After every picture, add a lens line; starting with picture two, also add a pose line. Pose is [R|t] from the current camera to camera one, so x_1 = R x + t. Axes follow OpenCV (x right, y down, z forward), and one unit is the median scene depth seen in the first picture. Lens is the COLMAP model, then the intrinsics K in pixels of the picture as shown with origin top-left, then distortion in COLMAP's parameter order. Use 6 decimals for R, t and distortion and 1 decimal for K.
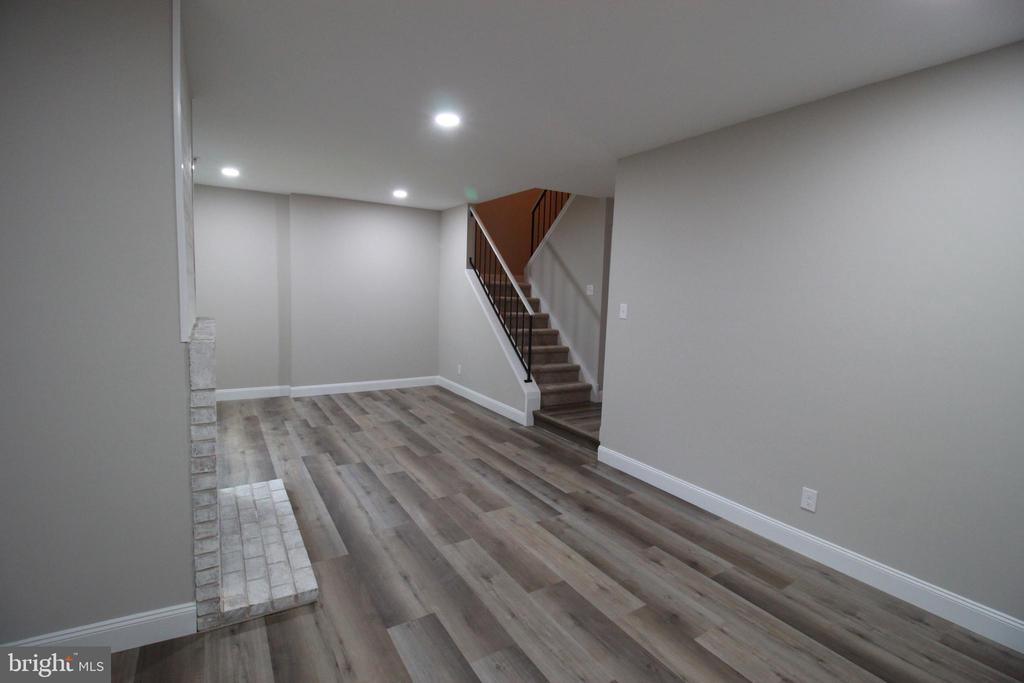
lens RADIAL K [[479.5, 0, 515.5], [0, 479.5, 337.9], [0, 0, 1]] dist [-0.011892, -0.006247]
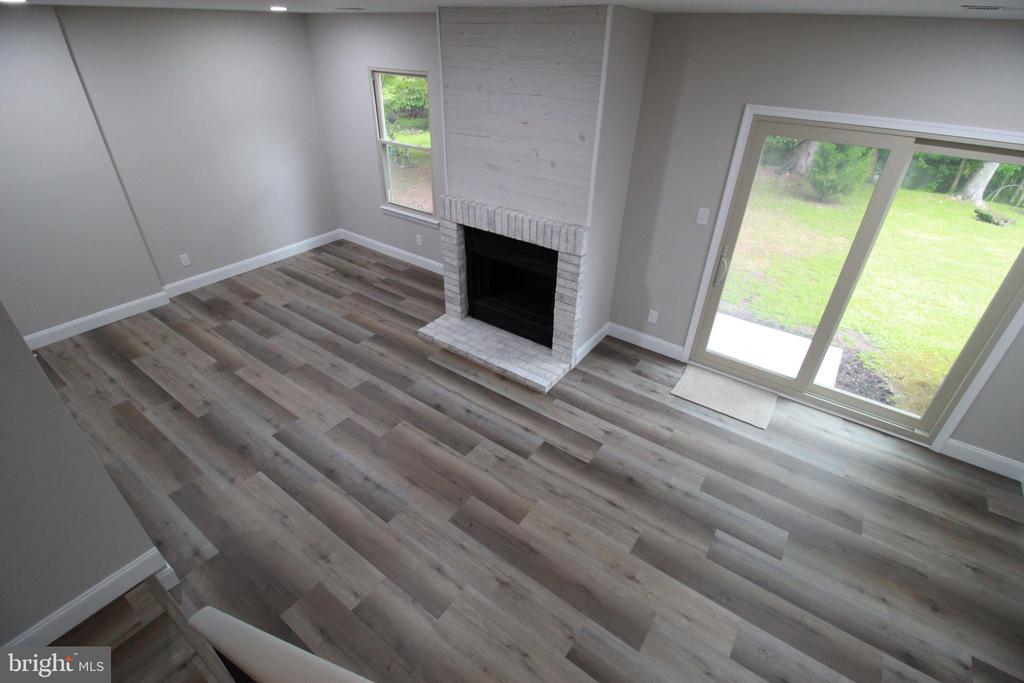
lens RADIAL K [[479.5, 0, 515.0], [0, 479.5, 341.8], [0, 0, 1]] dist [-0.011892, -0.006247]
pose [[-0.927725, 0.152126, -0.340858, -0.066258], [-0.089047, 0.796614, 0.597893, -0.440572], [0.362488, 0.585033, -0.725492, 1.719905]]
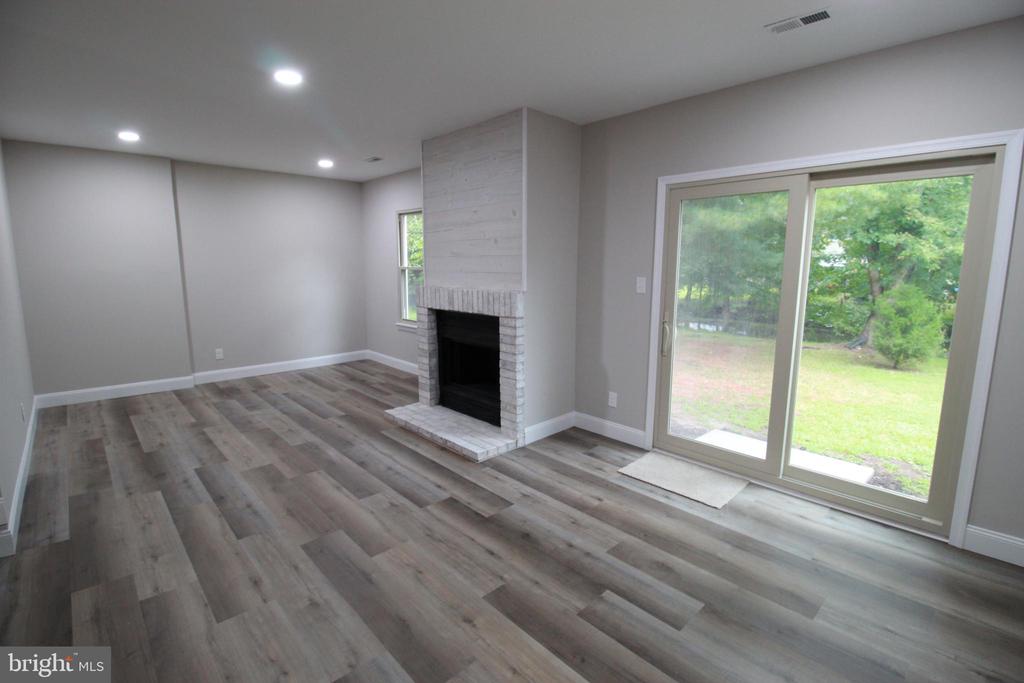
lens RADIAL K [[479.5, 0, 514.6], [0, 479.5, 334.3], [0, 0, 1]] dist [-0.011892, -0.006247]
pose [[-0.981413, -0.010201, -0.191634, -0.370397], [-0.056063, 0.970265, 0.235465, -0.197998], [0.183534, 0.241832, -0.952803, 1.936846]]
